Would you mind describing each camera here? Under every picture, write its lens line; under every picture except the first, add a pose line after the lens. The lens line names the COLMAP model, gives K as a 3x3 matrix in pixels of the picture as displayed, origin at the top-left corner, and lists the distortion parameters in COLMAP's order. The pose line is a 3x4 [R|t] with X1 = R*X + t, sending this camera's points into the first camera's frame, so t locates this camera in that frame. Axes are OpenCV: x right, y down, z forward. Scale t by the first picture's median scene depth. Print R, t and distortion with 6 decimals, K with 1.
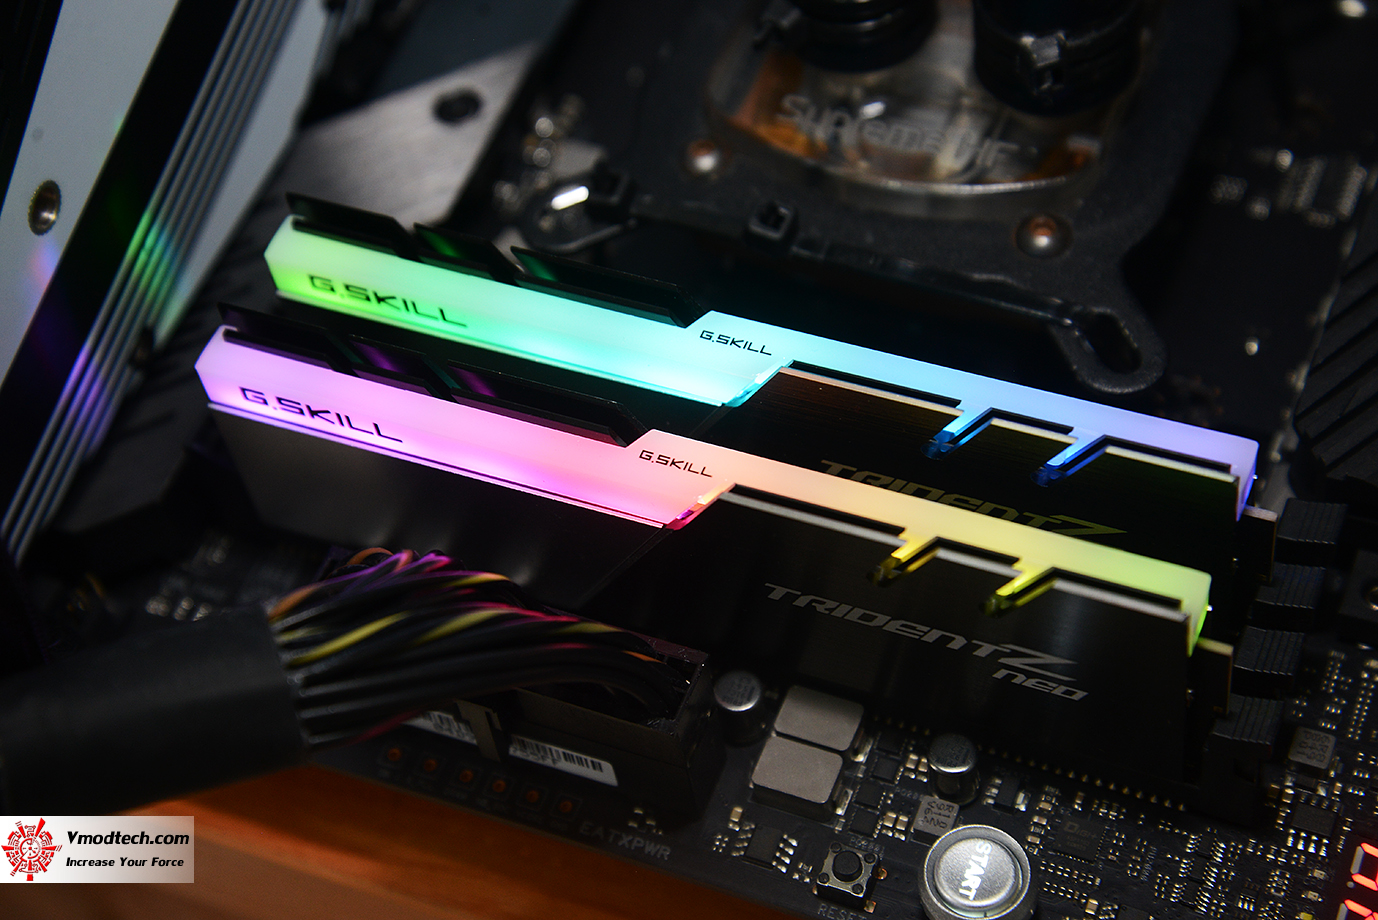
lens RADIAL K [[2615.1, 0, 689.0], [0, 2615.1, 460.0], [0, 0, 1]] dist [0.279560, 0.381604]
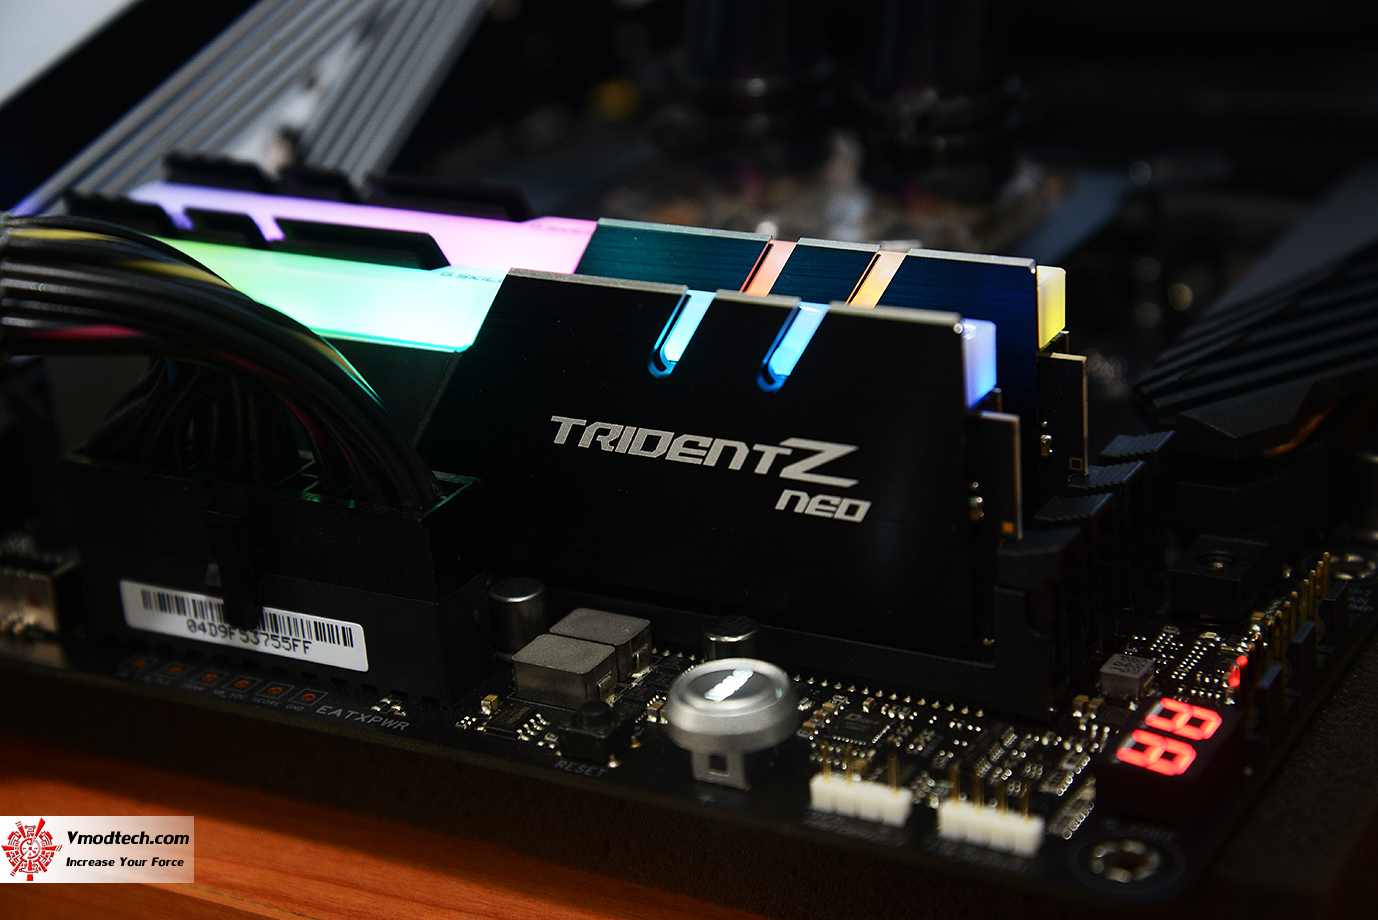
lens RADIAL K [[2615.1, 0, 689.0], [0, 2615.1, 460.0], [0, 0, 1]] dist [0.279560, 0.381604]
pose [[0.991155, 0.095116, -0.092542, 0.160722], [-0.129290, 0.849340, -0.511768, 0.516504], [0.029922, 0.519206, 0.854125, 0.196672]]
